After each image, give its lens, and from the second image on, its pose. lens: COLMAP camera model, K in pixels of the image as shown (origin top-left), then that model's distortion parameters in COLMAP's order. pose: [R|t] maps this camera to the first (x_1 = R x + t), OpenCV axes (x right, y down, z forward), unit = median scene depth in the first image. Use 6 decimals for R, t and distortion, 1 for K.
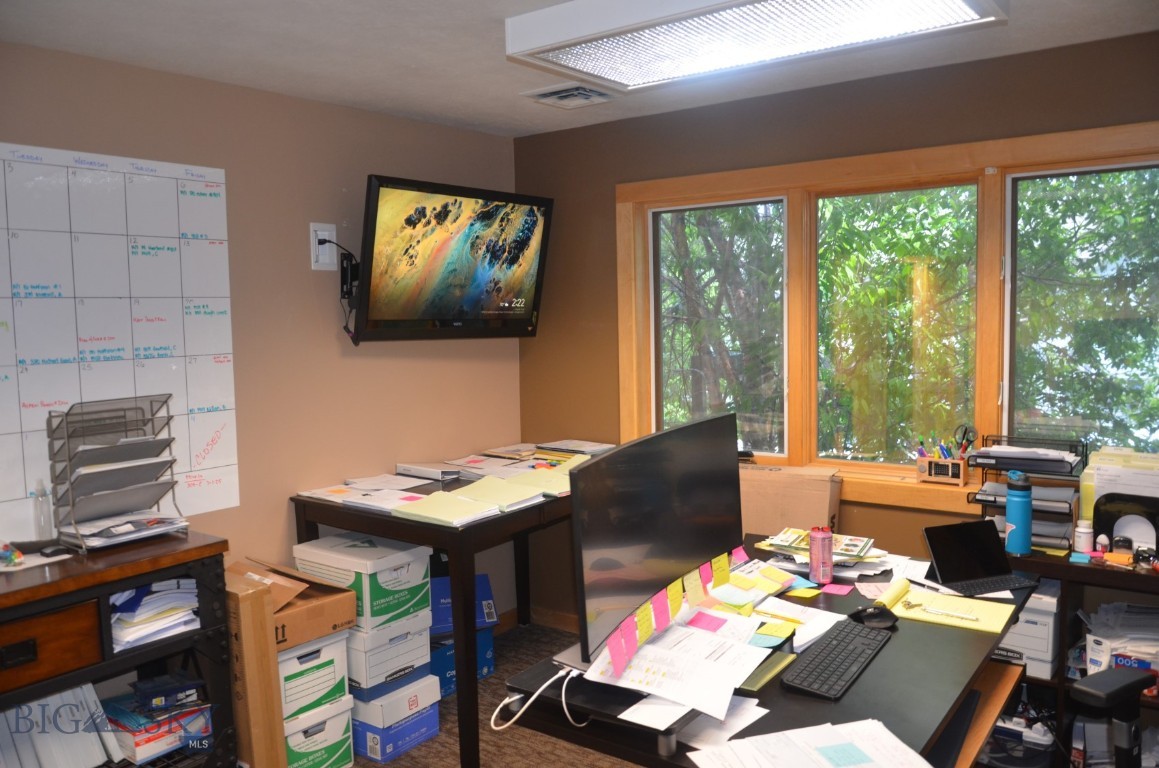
lens RADIAL K [[902.0, 0, 573.5], [0, 902.0, 384.5], [0, 0, 1]] dist [-0.044861, 0.009122]
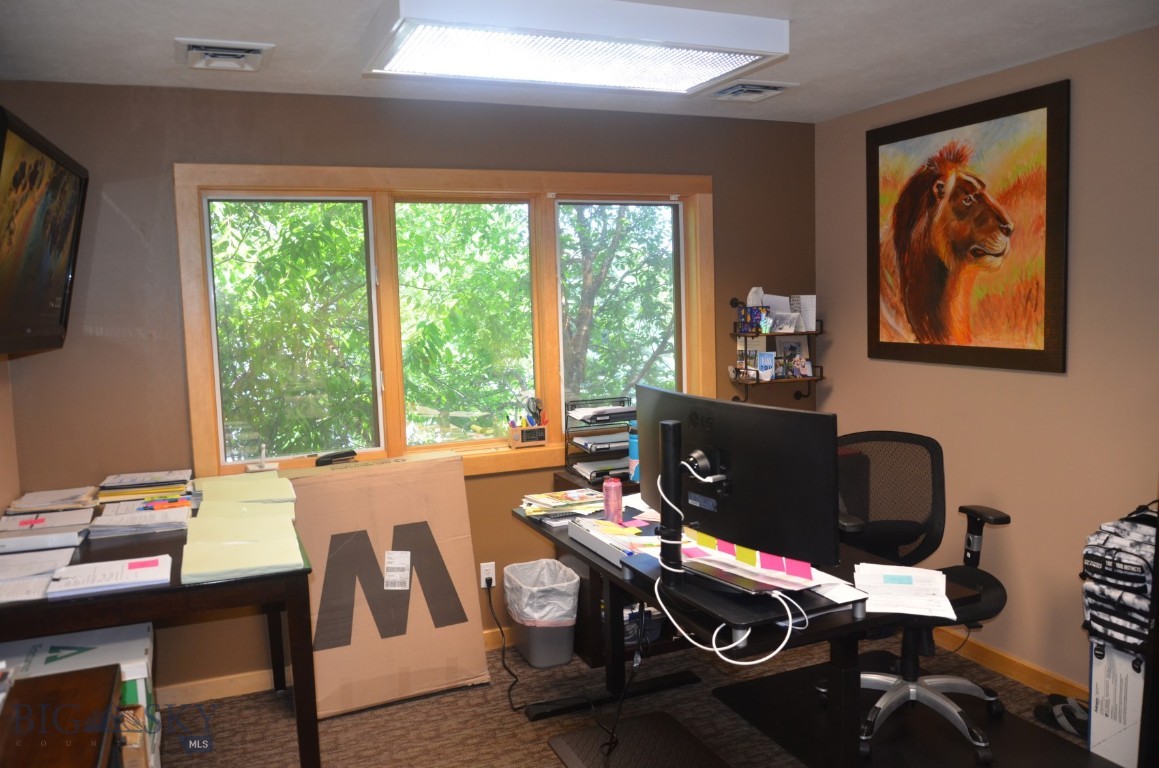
lens RADIAL K [[902.0, 0, 579.3], [0, 902.0, 384.2], [0, 0, 1]] dist [-0.044861, 0.009122]
pose [[0.504795, -0.077530, 0.859751, -0.785021], [0.089845, 0.995268, 0.036999, -0.017652], [-0.858551, 0.058568, 0.509372, 0.407626]]
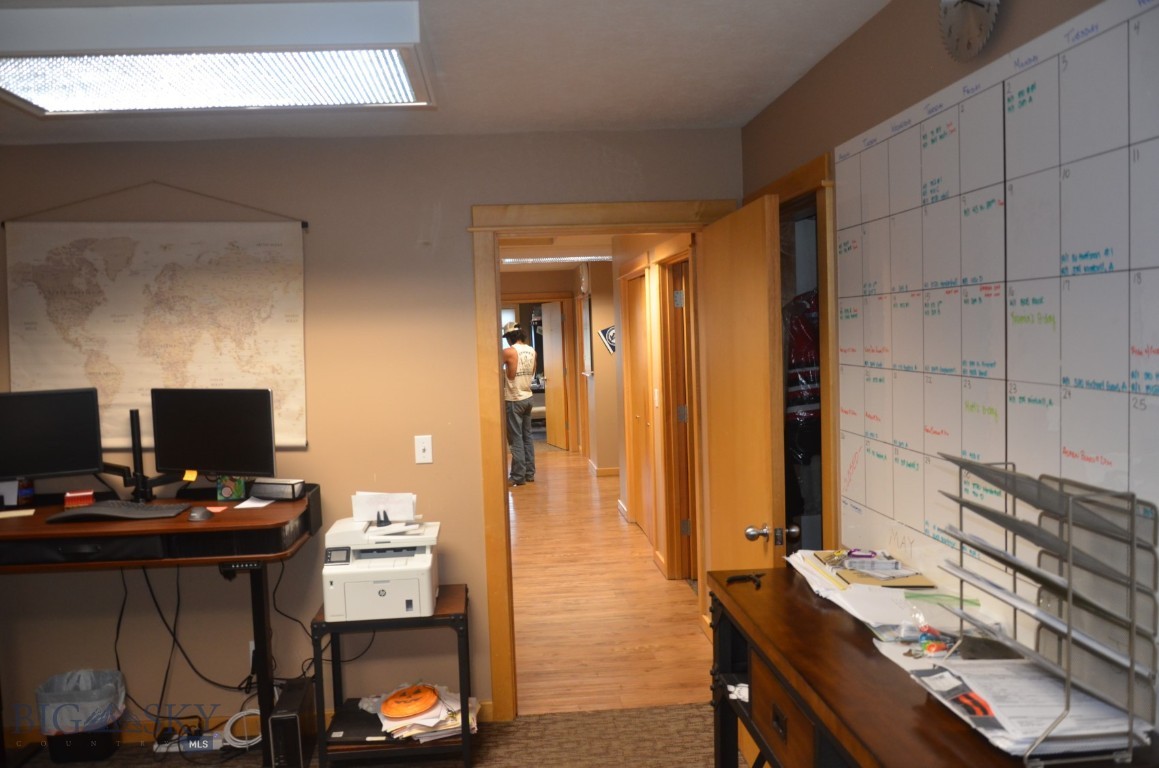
lens RADIAL K [[902.0, 0, 572.2], [0, 902.0, 388.5], [0, 0, 1]] dist [-0.044861, 0.009122]
pose [[-0.750959, 0.091505, -0.653978, 0.036817], [-0.000984, 0.990196, 0.139679, -0.103008], [0.660348, 0.105537, -0.743507, 1.199139]]
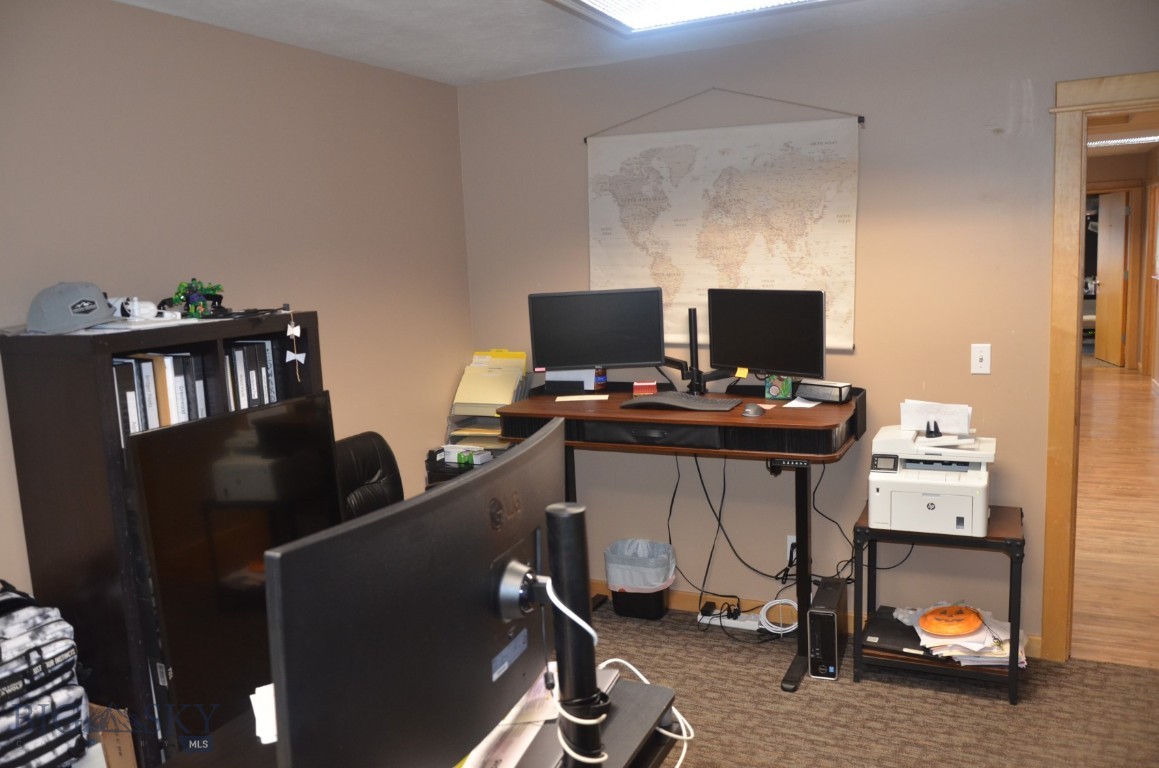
lens RADIAL K [[902.0, 0, 556.5], [0, 902.0, 389.8], [0, 0, 1]] dist [-0.044861, 0.009122]
pose [[-0.984414, 0.098483, -0.145705, 0.052083], [0.063083, 0.971103, 0.230175, -0.103192], [0.164163, 0.217396, -0.962180, 1.188280]]
